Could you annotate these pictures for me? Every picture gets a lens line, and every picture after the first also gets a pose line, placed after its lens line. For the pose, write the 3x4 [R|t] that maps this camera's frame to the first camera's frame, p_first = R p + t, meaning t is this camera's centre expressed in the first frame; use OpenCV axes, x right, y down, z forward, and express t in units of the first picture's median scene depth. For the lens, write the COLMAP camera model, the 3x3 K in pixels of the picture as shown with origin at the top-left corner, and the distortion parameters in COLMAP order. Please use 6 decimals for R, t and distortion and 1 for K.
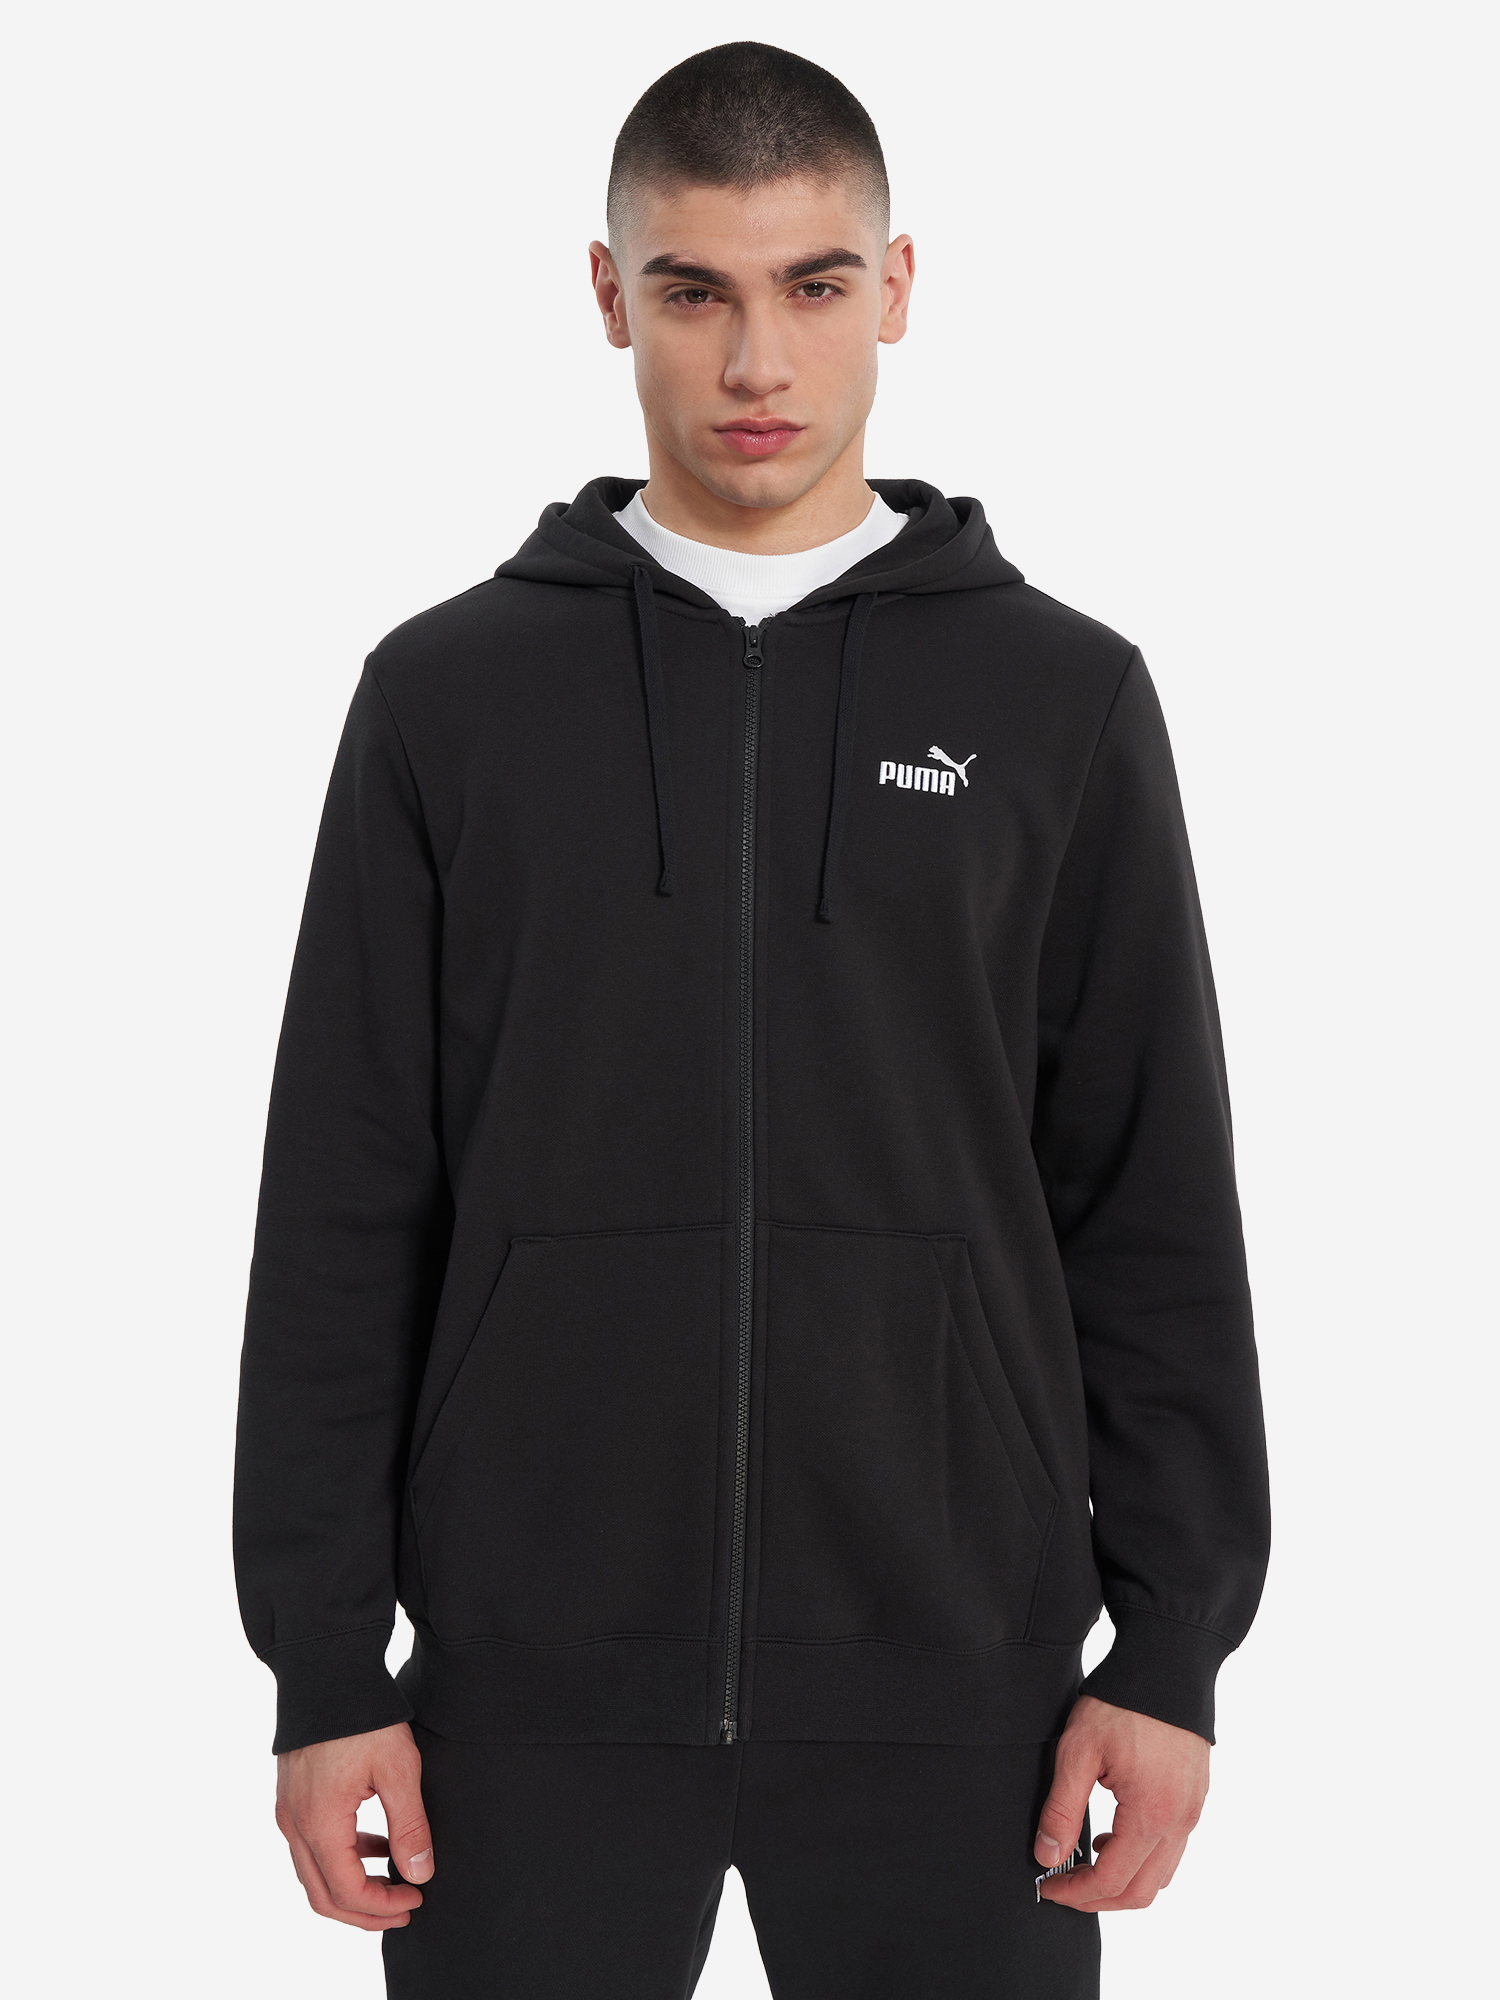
lens RADIAL K [[2391.1, 0, 749.4], [0, 2391.1, 998.3], [0, 0, 1]] dist [-0.030685, 0.000000]
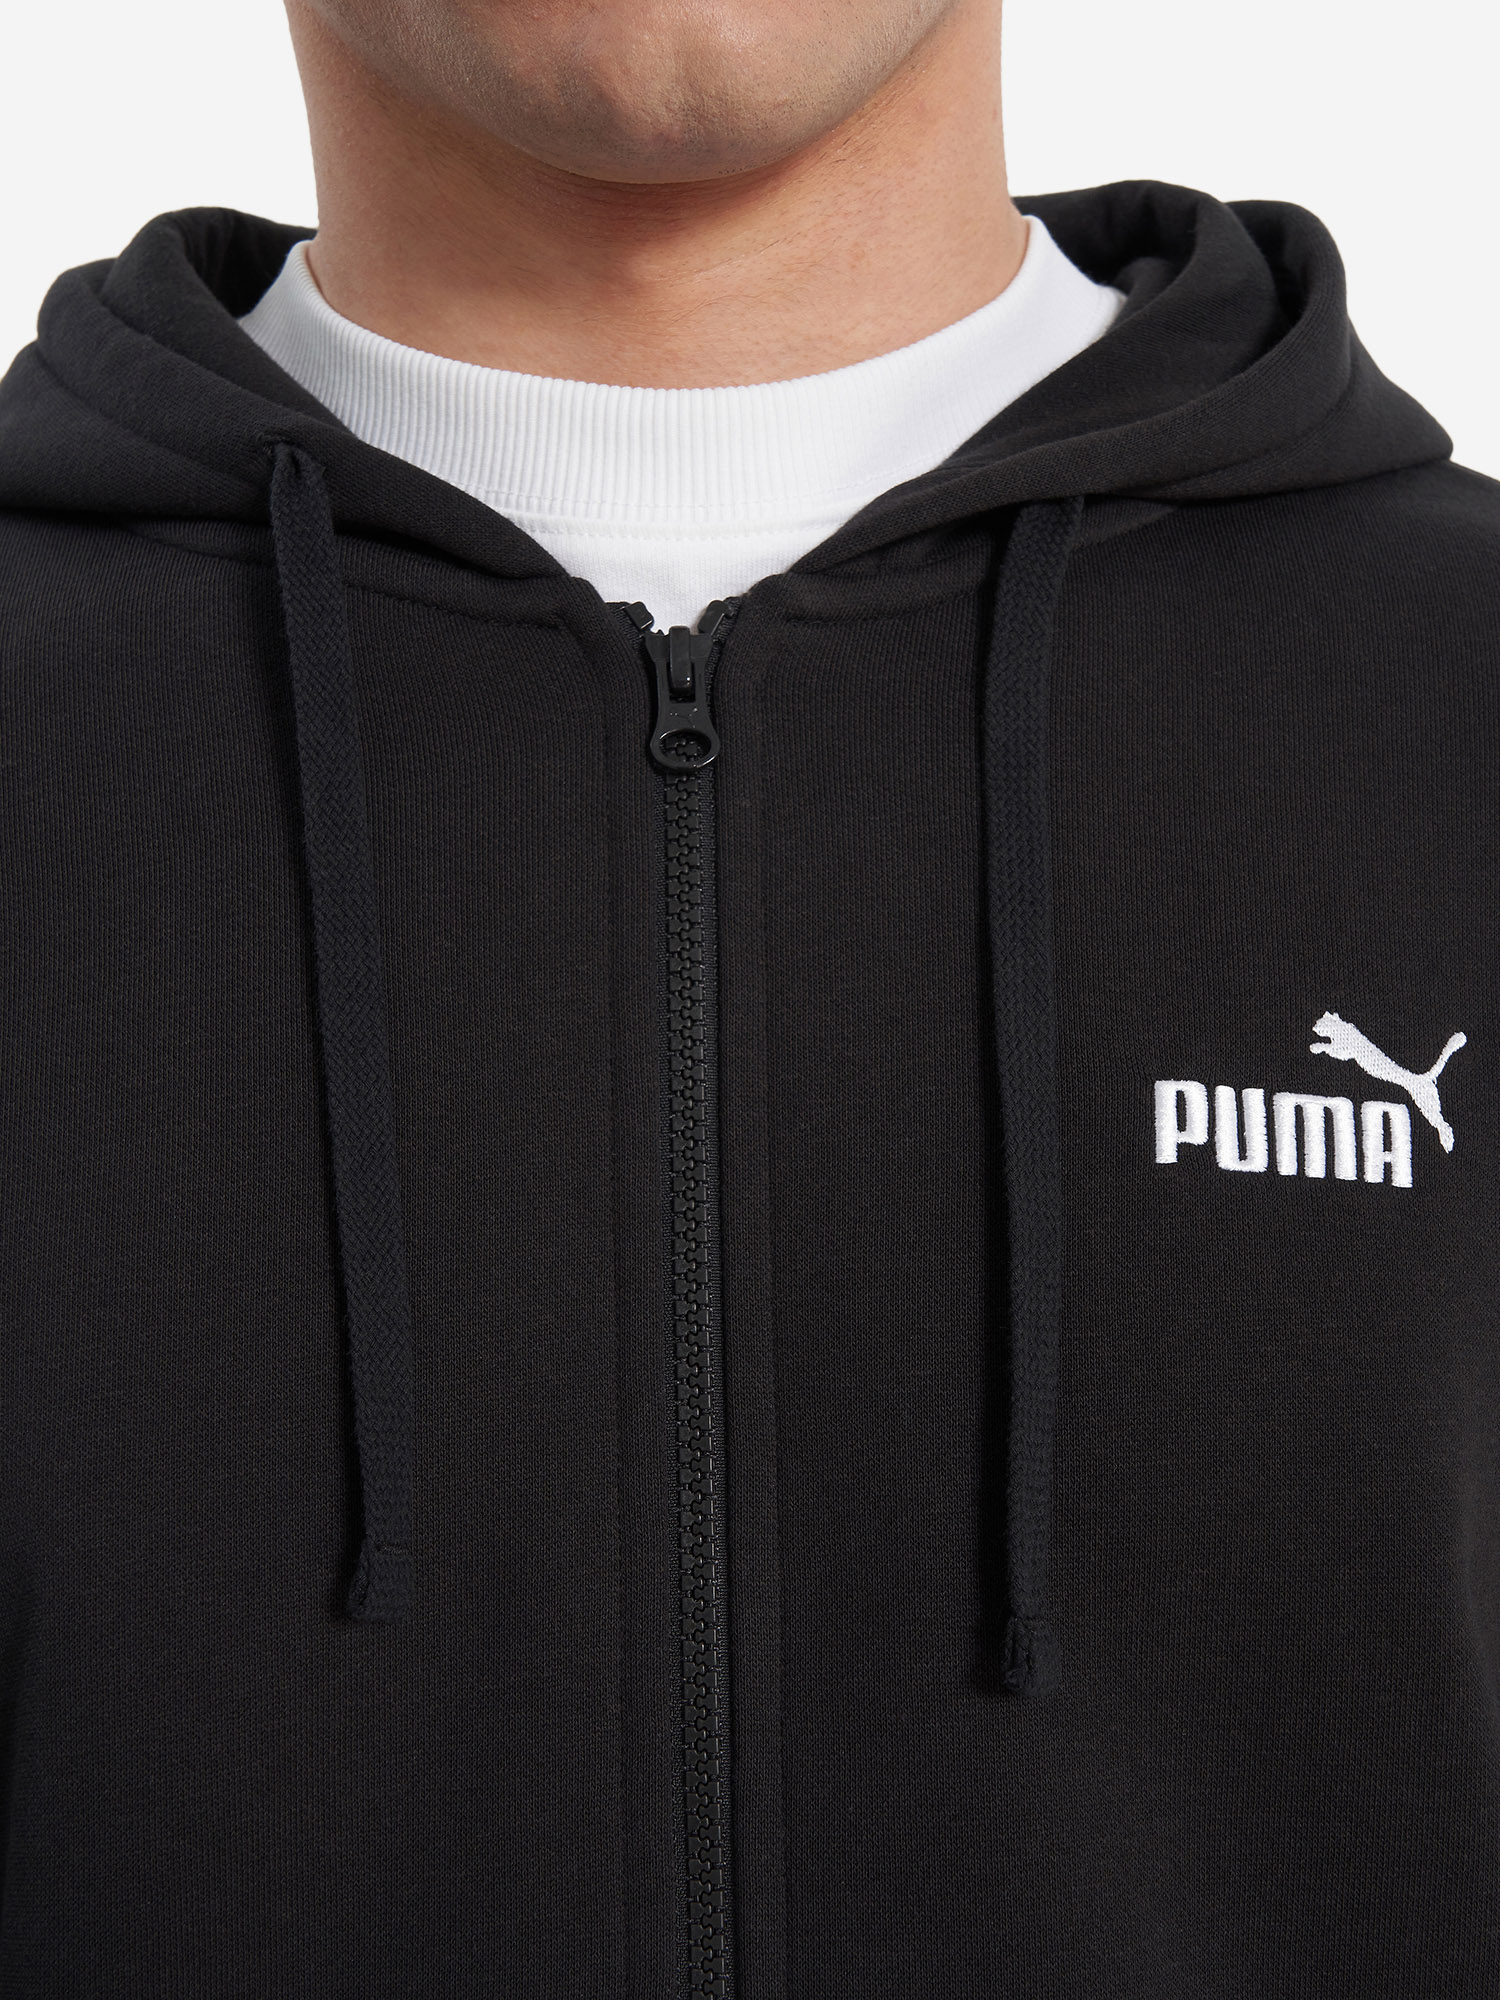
lens RADIAL K [[2318.2, 0, 748.2], [0, 2318.2, 1002.6], [0, 0, 1]] dist [-0.009918, 0.000000]
pose [[0.997814, -0.054187, 0.037827, -0.003211], [0.054184, 0.998530, 0.001115, -0.111336], [-0.037832, 0.000937, 0.999284, 0.725030]]
